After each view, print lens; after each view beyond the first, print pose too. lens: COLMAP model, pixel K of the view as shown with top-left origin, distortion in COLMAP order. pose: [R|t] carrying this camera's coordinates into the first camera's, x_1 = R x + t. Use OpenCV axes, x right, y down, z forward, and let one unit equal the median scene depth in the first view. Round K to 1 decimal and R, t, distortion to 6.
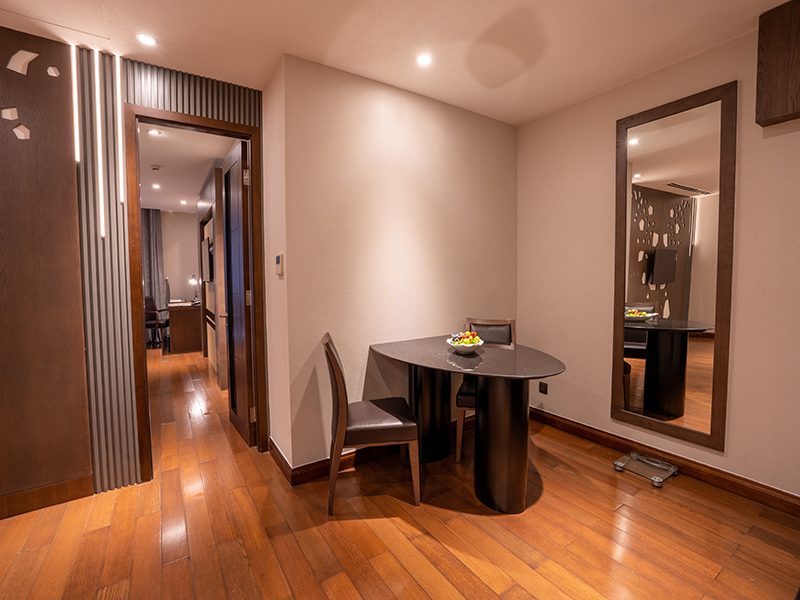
lens RADIAL K [[372.0, 0, 401.0], [0, 372.0, 294.2], [0, 0, 1]] dist [-0.069801, 0.024892]
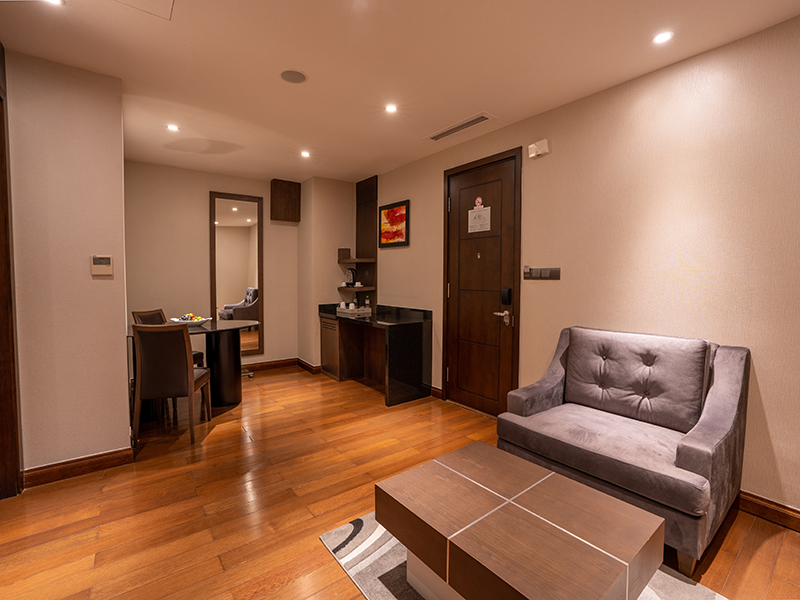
lens RADIAL K [[372.0, 0, 401.0], [0, 372.0, 294.2], [0, 0, 1]] dist [-0.069801, 0.024892]
pose [[-0.064123, -0.036156, 0.997287, -1.631260], [0.052950, 0.997812, 0.039579, 0.010901], [-0.996536, 0.055344, -0.062069, 0.244449]]
